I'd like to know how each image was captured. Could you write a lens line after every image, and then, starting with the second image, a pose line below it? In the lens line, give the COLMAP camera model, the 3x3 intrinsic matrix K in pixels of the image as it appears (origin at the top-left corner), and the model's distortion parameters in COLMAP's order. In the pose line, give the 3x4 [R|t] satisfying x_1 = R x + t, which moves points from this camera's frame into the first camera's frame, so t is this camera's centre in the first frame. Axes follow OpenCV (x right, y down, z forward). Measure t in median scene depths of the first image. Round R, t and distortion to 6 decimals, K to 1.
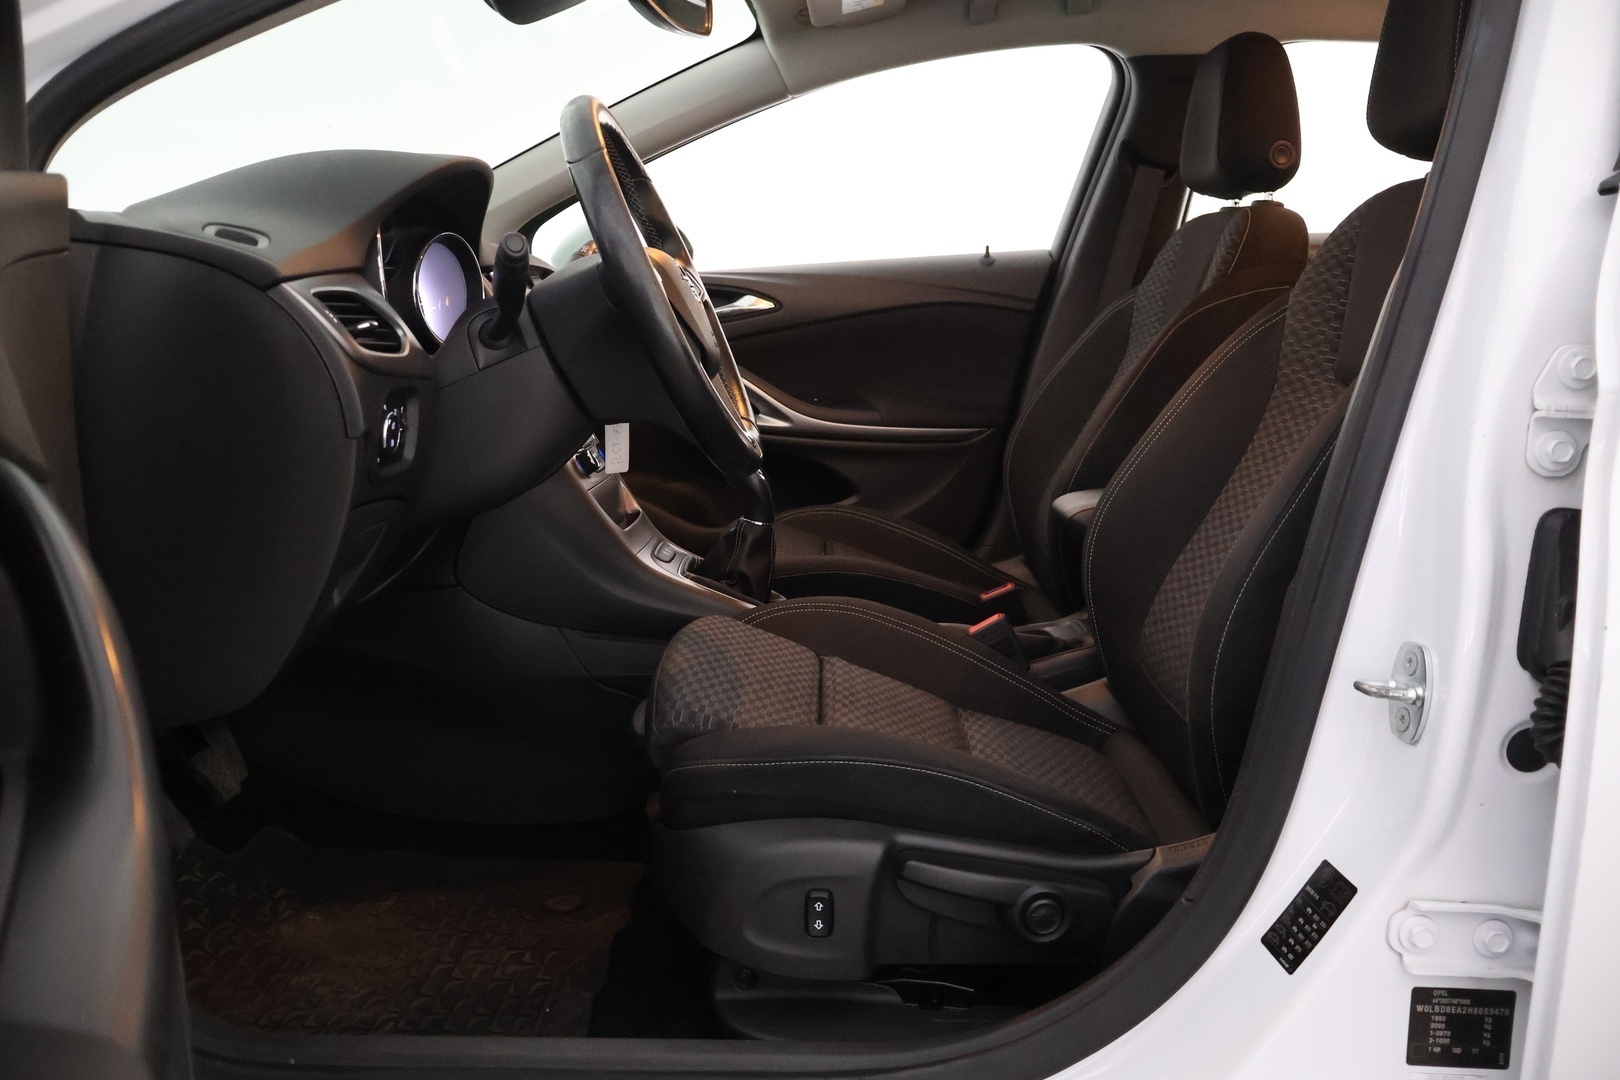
lens RADIAL K [[1338.5, 0, 810.0], [0, 1338.5, 540.0], [0, 0, 1]] dist [0.000154, -0.000969]
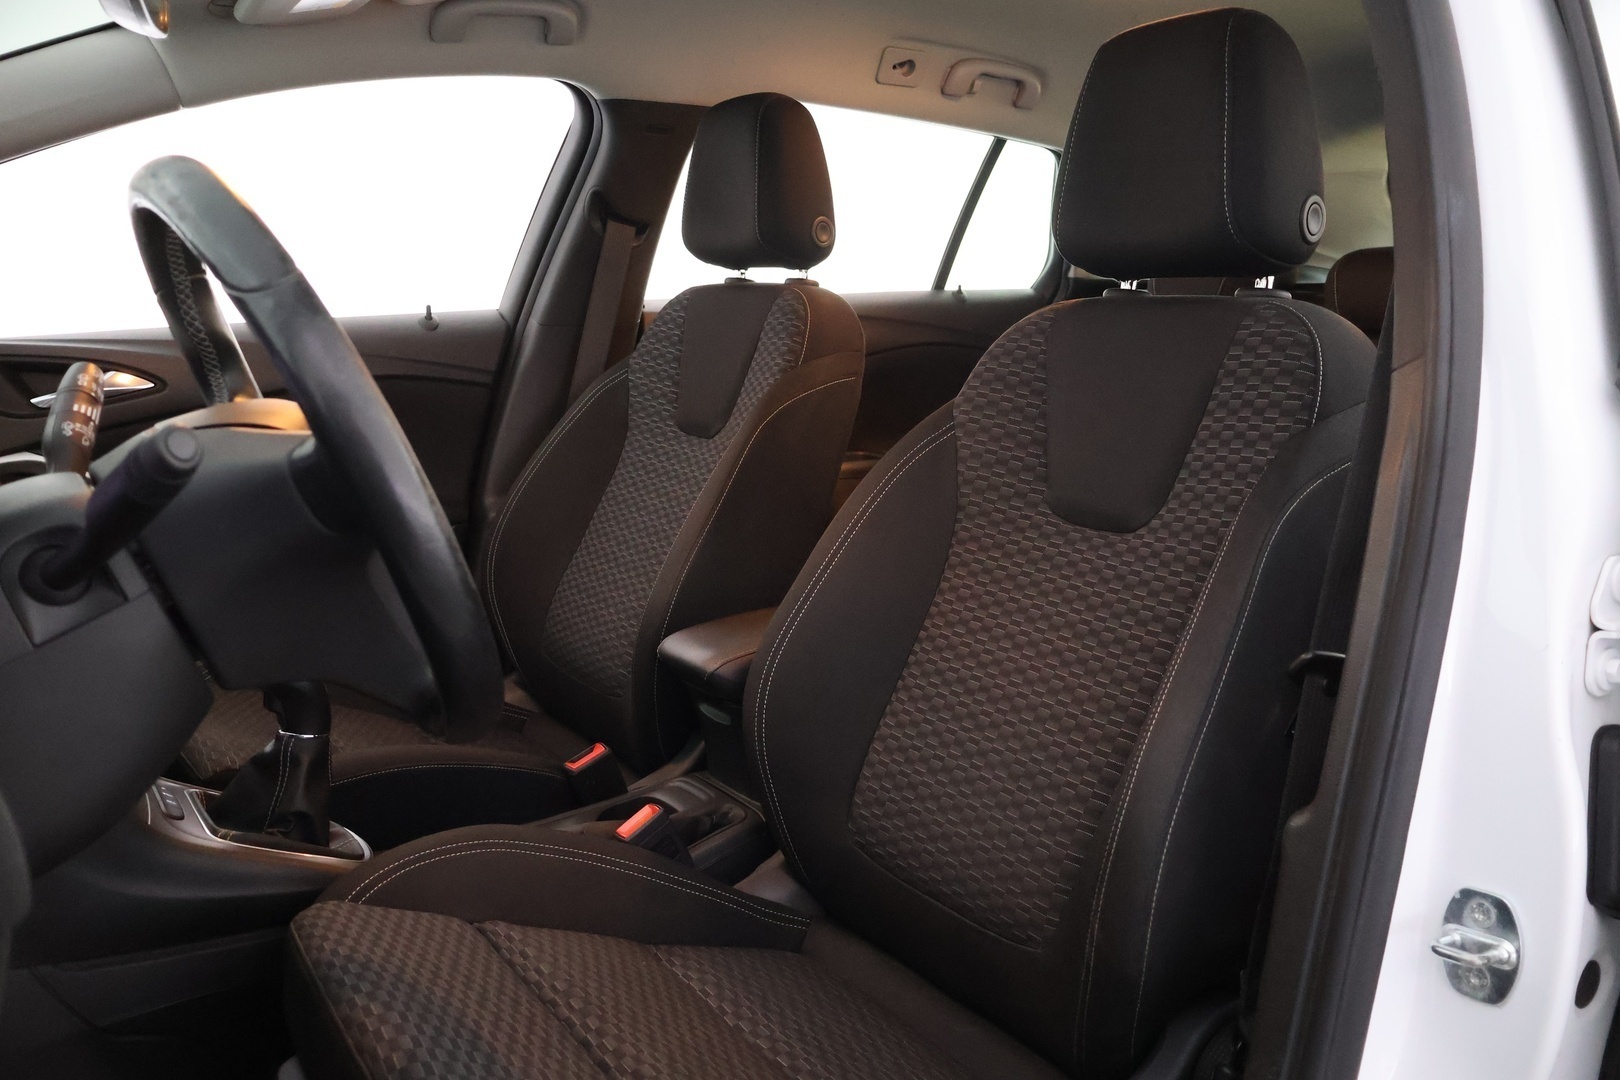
lens RADIAL K [[1346.7, 0, 810.0], [0, 1346.7, 540.0], [0, 0, 1]] dist [0.006884, 0.000708]
pose [[0.829145, -0.087149, 0.552198, -0.186649], [0.085131, 0.995937, 0.029355, -0.104598], [-0.552513, 0.022670, 0.833196, 0.236349]]
